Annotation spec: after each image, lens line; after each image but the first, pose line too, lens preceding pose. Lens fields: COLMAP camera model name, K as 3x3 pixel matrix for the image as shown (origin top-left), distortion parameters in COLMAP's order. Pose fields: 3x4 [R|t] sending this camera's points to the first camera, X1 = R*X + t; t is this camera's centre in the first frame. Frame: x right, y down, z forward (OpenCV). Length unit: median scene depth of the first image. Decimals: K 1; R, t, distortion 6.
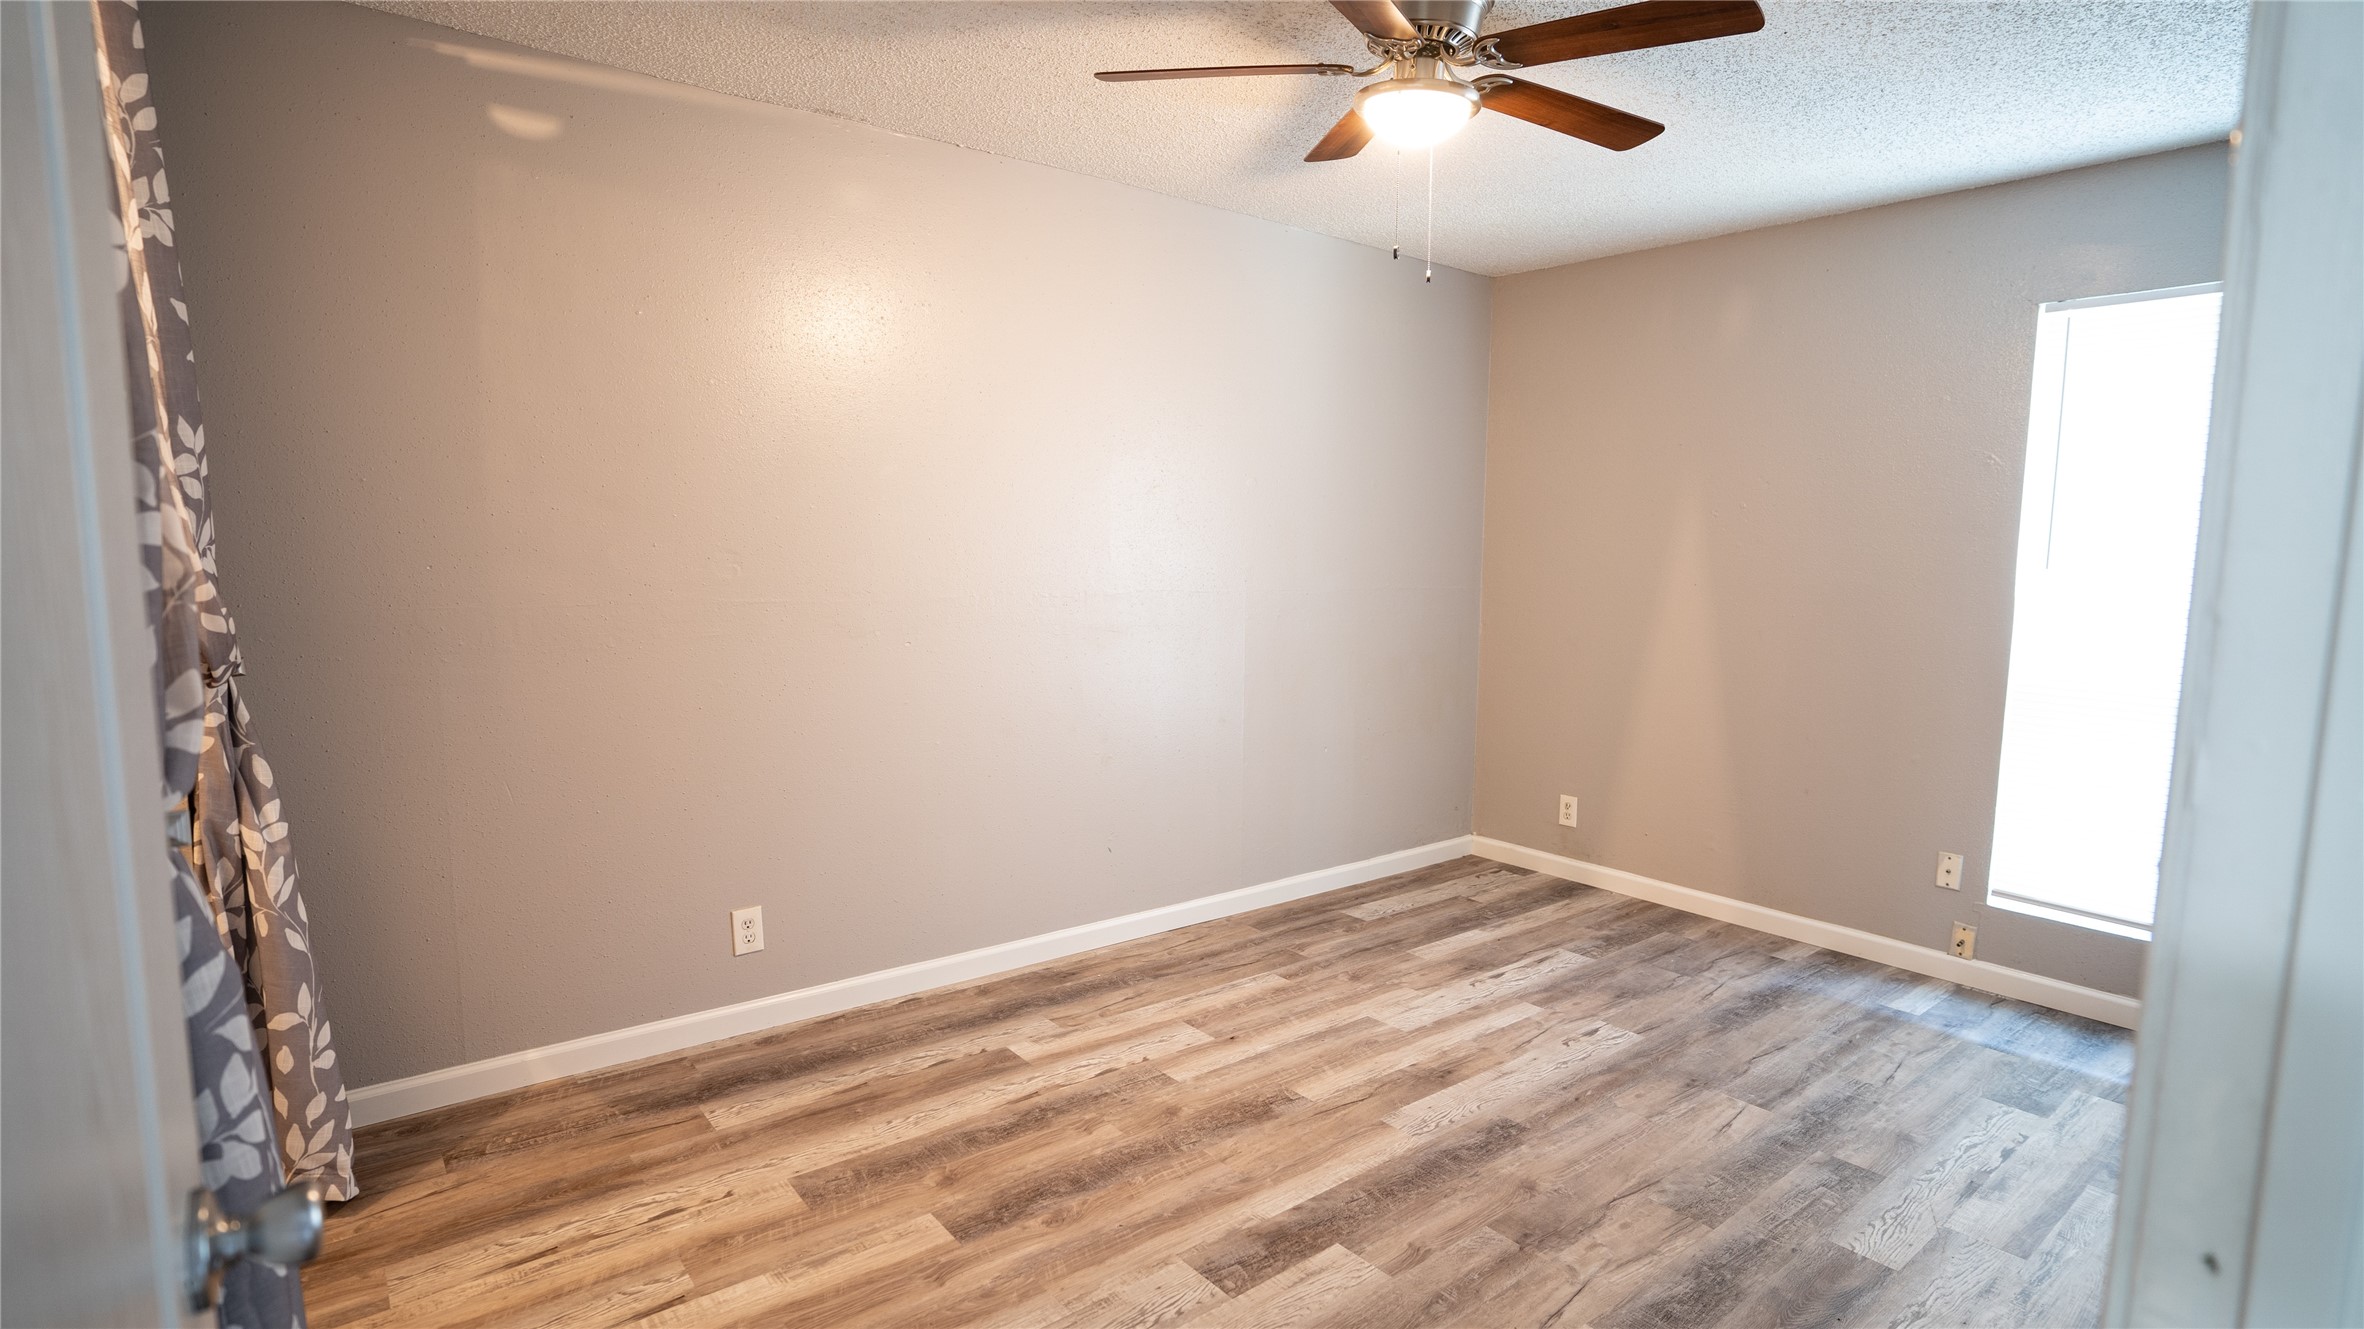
lens RADIAL K [[1157.4, 0, 1188.5], [0, 1157.4, 670.8], [0, 0, 1]] dist [-0.078356, 0.033675]
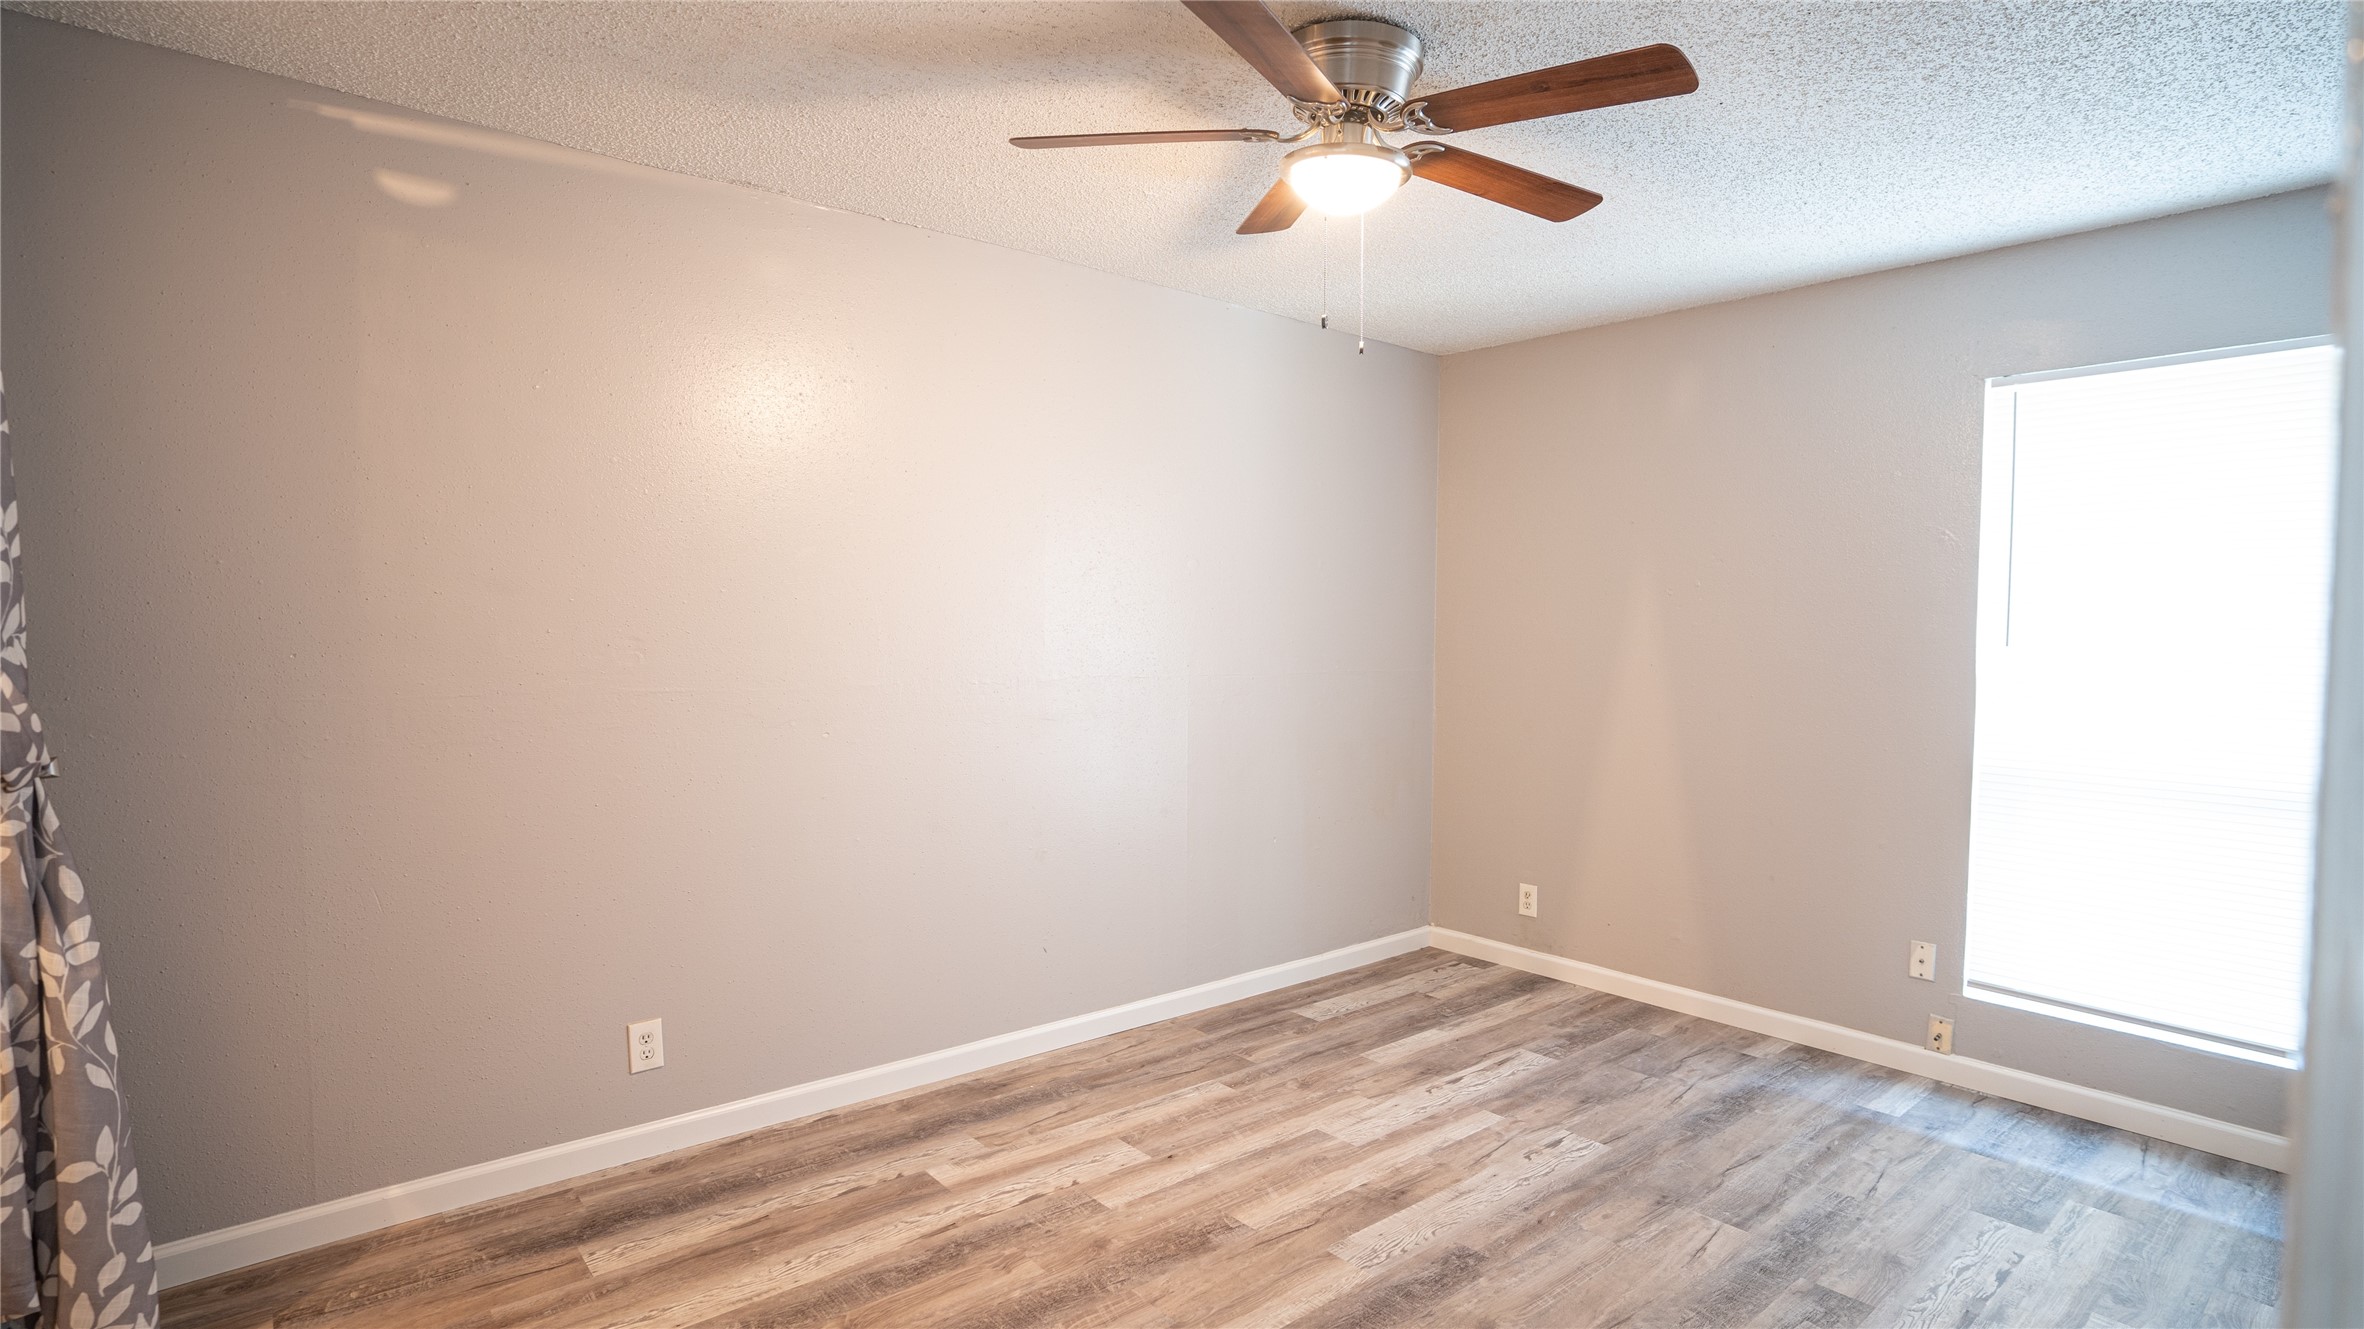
lens RADIAL K [[1157.4, 0, 1187.9], [0, 1157.4, 672.8], [0, 0, 1]] dist [-0.078356, 0.033675]
pose [[0.999556, -0.006411, 0.029112, 0.032240], [0.008365, 0.997684, -0.067496, -0.009546], [-0.028612, 0.067709, 0.997295, 0.060240]]
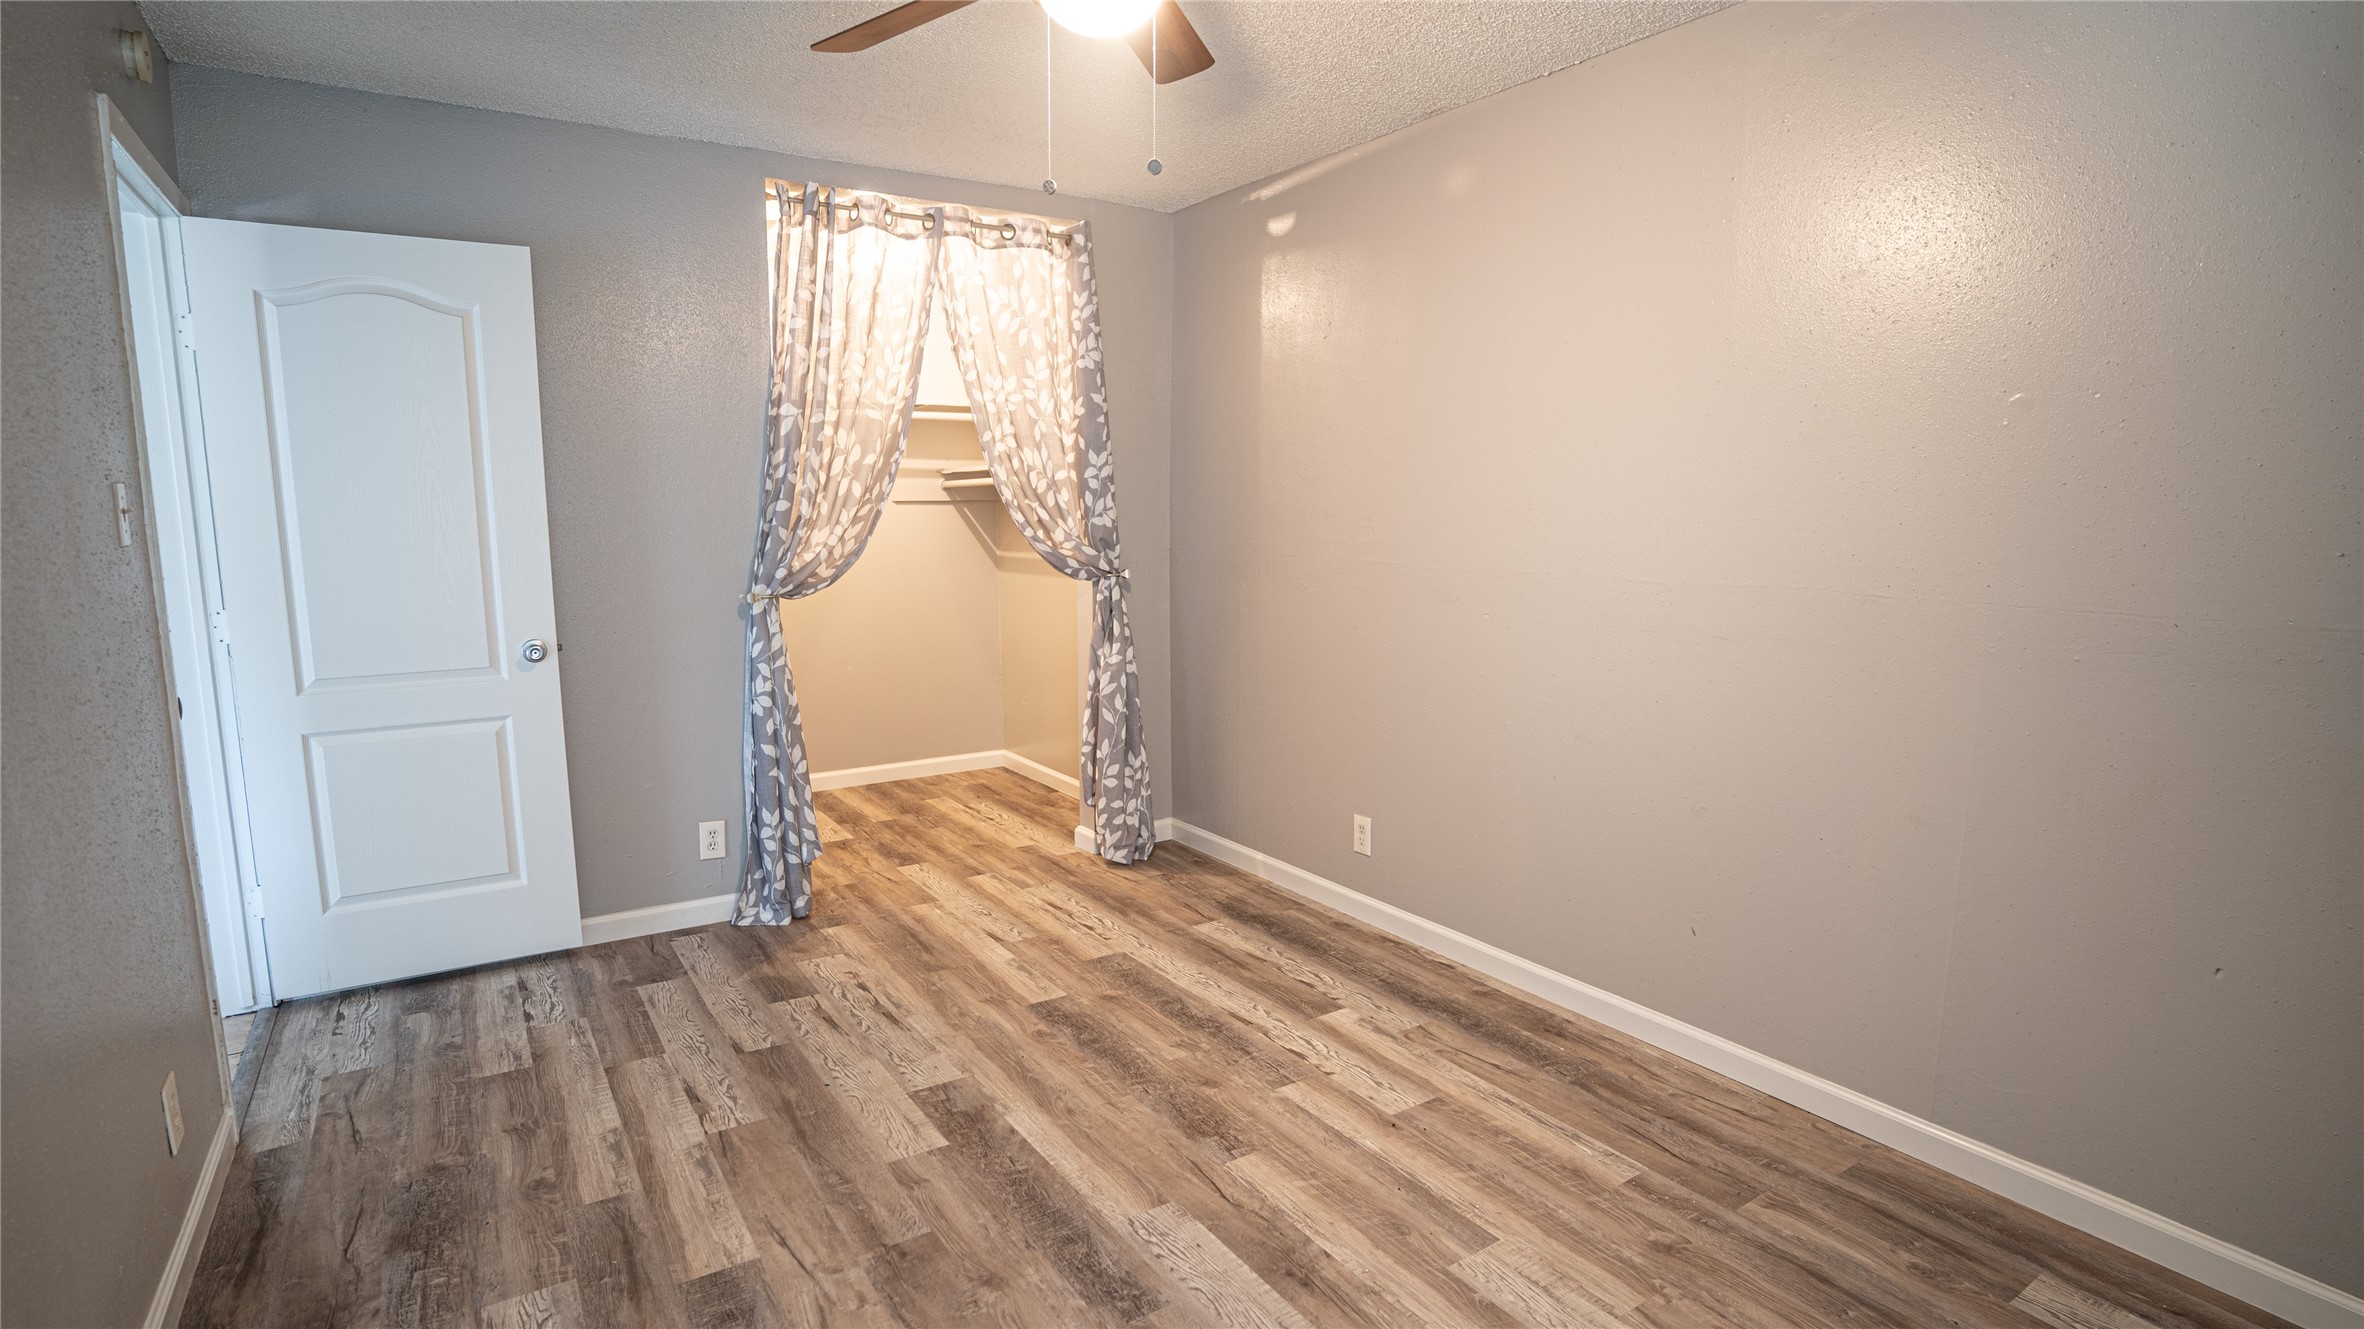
lens RADIAL K [[1157.4, 0, 1200.4], [0, 1157.4, 667.5], [0, 0, 1]] dist [-0.078356, 0.033675]
pose [[-0.074884, 0.125895, -0.989213, 0.931729], [-0.114835, 0.984310, 0.133964, -0.103527], [0.990558, 0.123628, -0.059252, 1.013811]]
